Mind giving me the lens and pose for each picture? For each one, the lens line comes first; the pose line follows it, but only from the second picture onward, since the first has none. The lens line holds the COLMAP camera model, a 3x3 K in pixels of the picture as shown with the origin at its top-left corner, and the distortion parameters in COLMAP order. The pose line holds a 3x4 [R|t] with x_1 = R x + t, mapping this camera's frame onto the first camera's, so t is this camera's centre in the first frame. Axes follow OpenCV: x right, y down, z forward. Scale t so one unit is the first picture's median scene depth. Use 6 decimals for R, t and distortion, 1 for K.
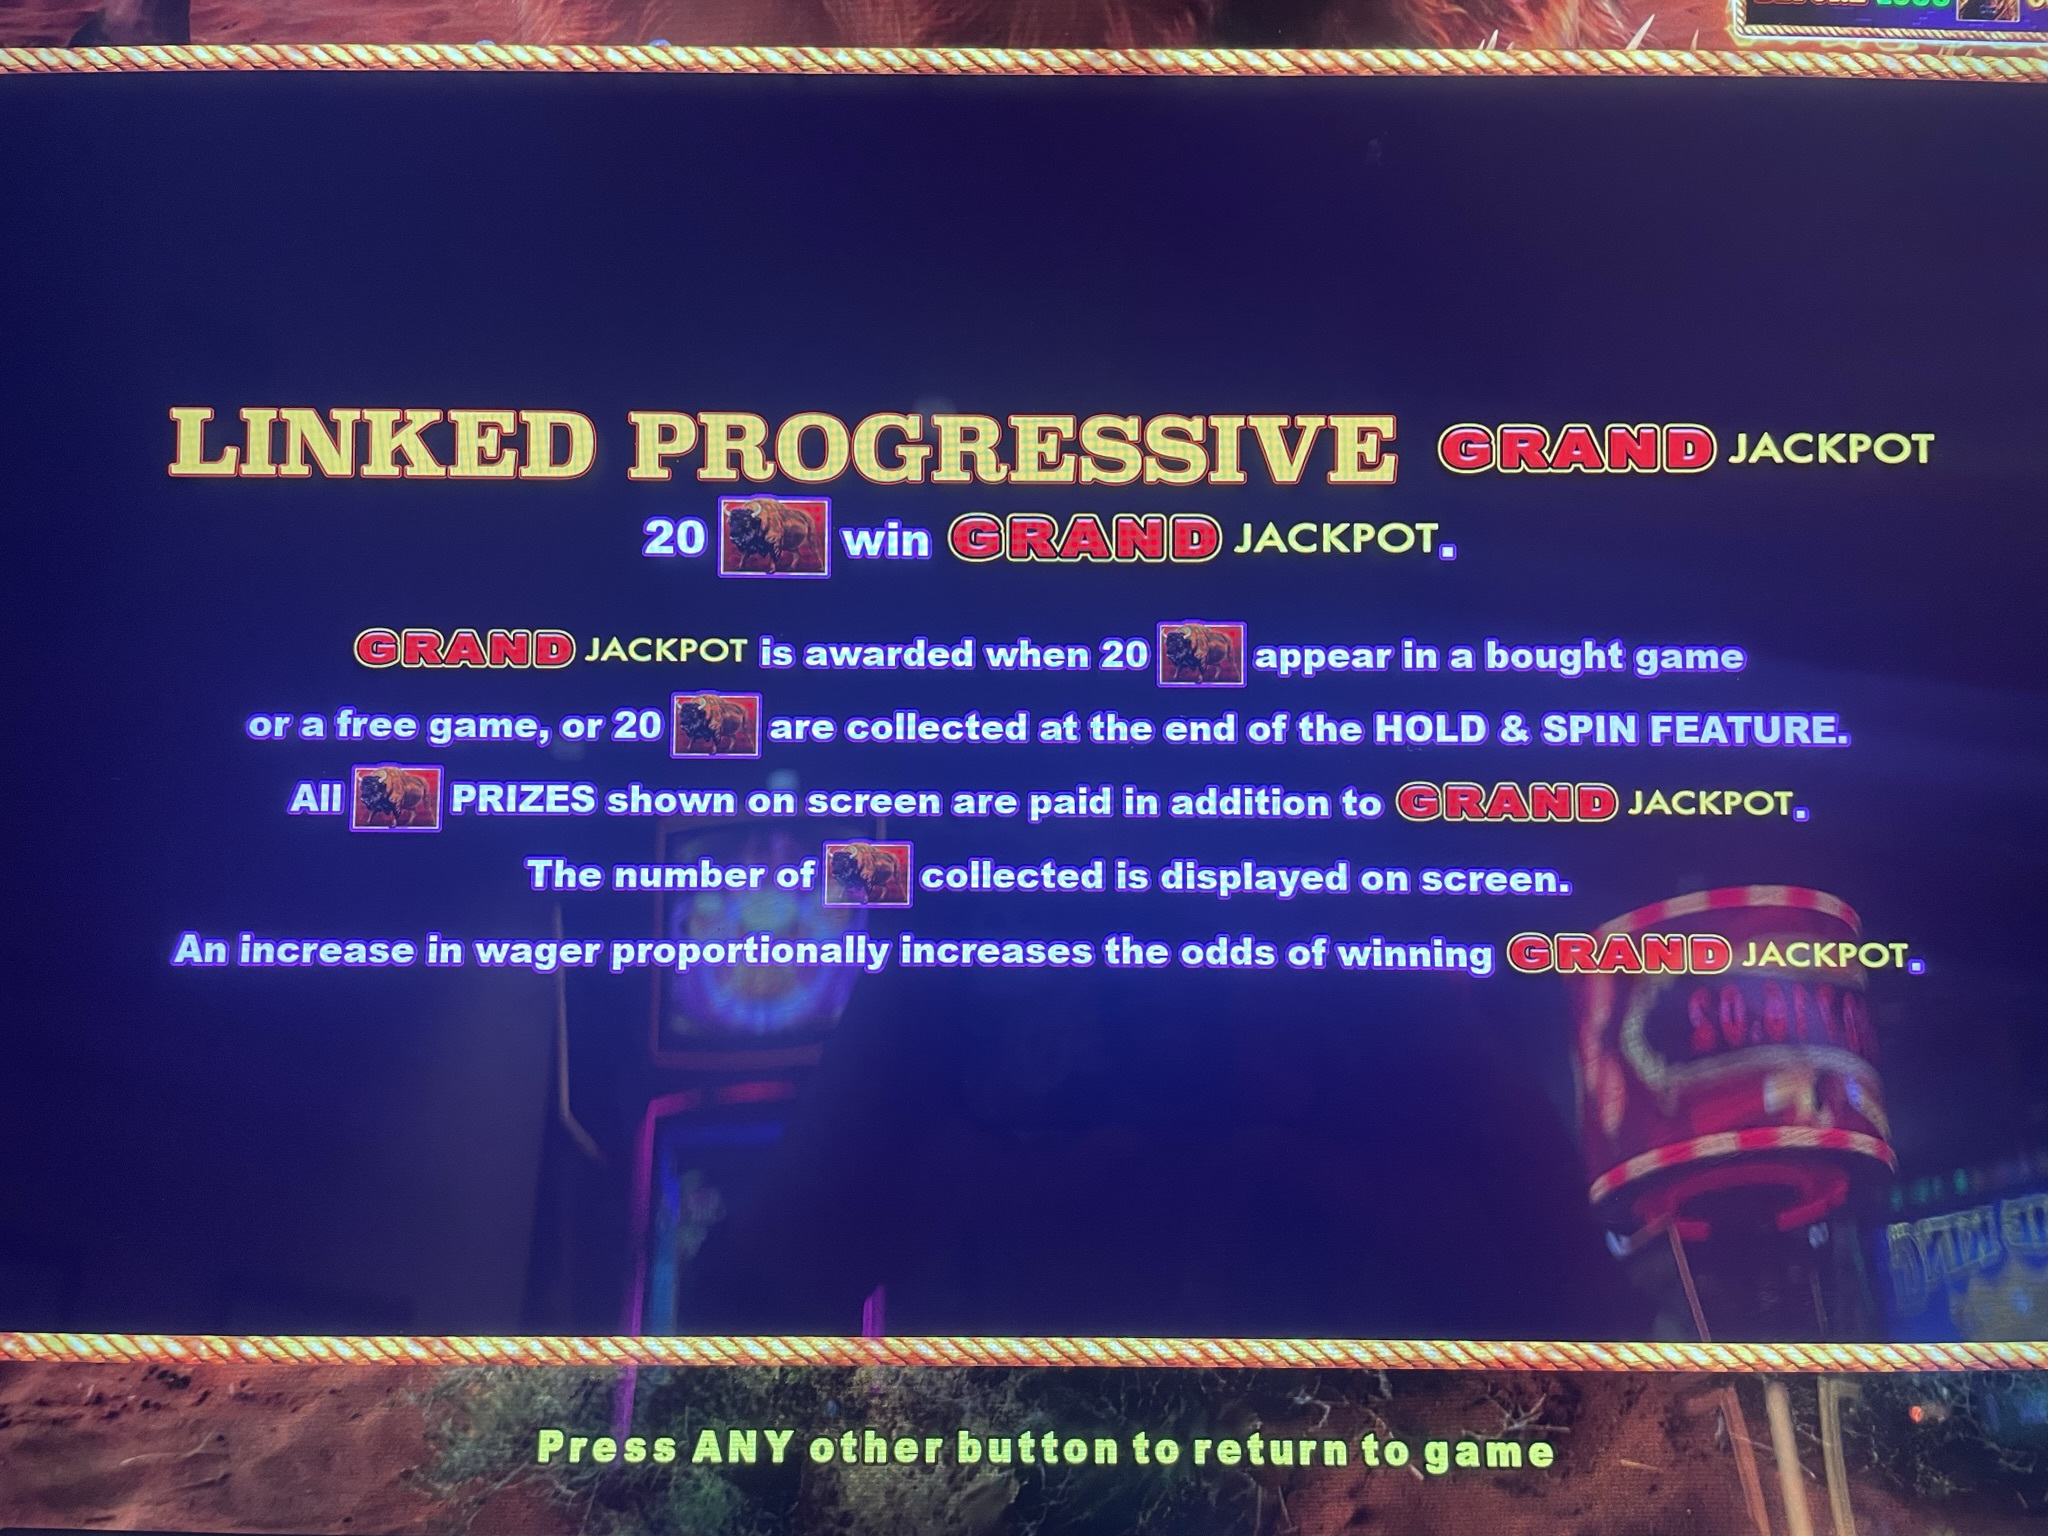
lens RADIAL K [[1397.6, 0, 1025.8], [0, 1397.6, 778.7], [0, 0, 1]] dist [0.039040, -0.060645]
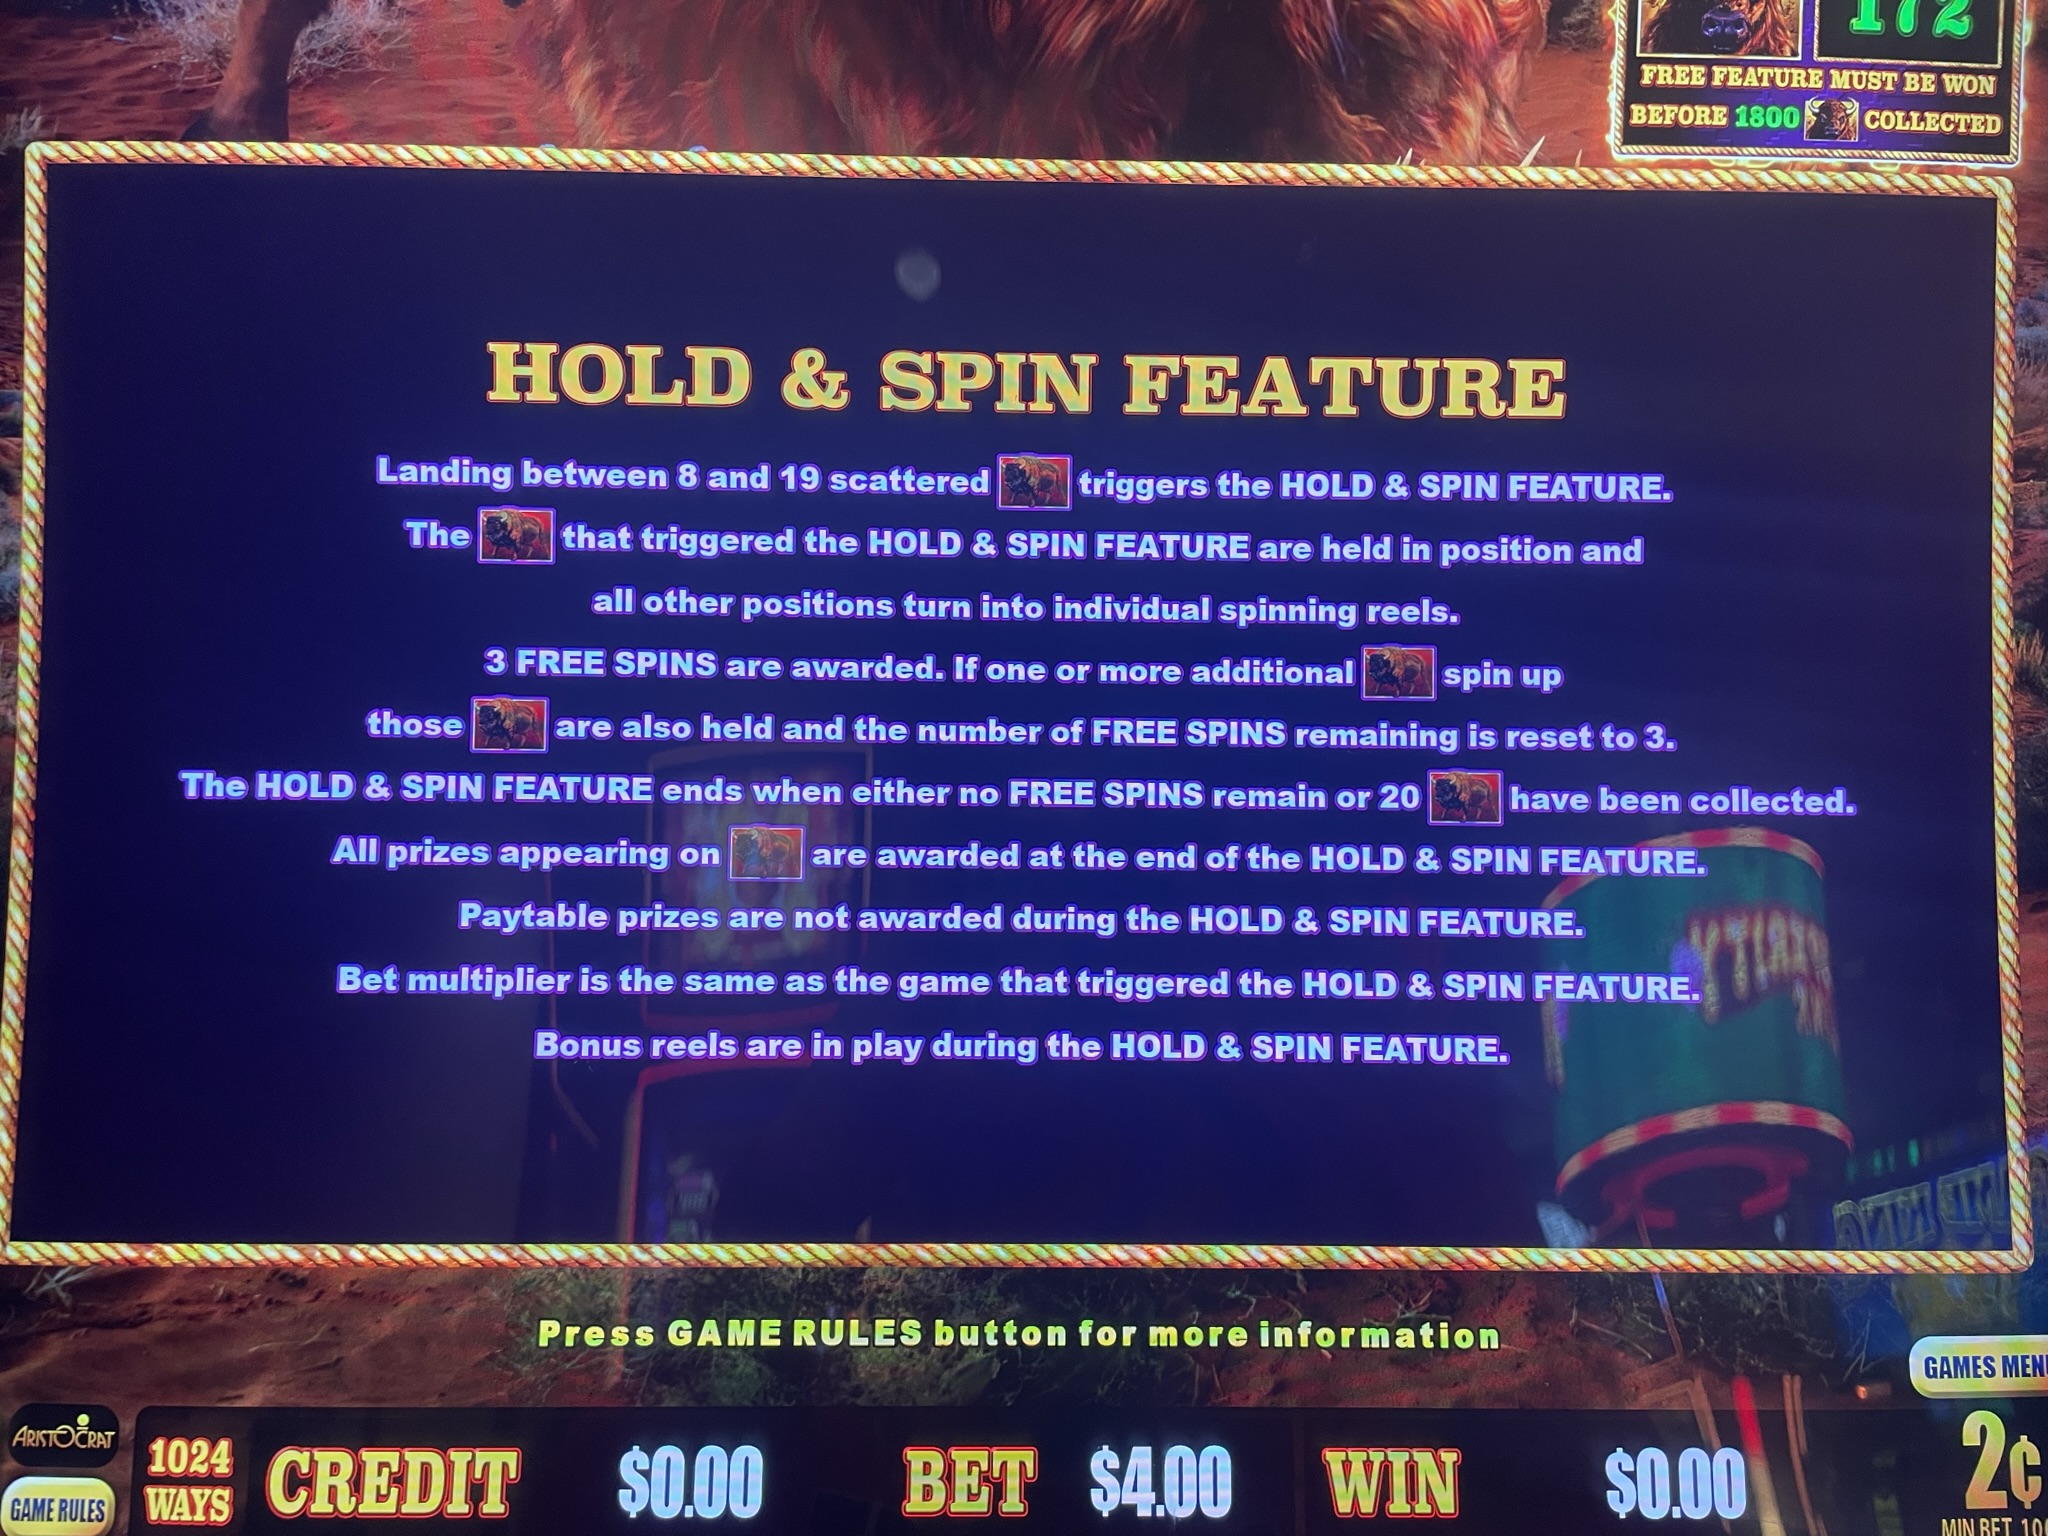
lens RADIAL K [[1397.6, 0, 1031.3], [0, 1397.6, 790.6], [0, 0, 1]] dist [0.039040, -0.060645]
pose [[0.999790, 0.005524, 0.019717, -0.004198], [-0.006048, 0.999628, 0.026589, -0.024814], [-0.019563, -0.026703, 0.999452, -0.198131]]
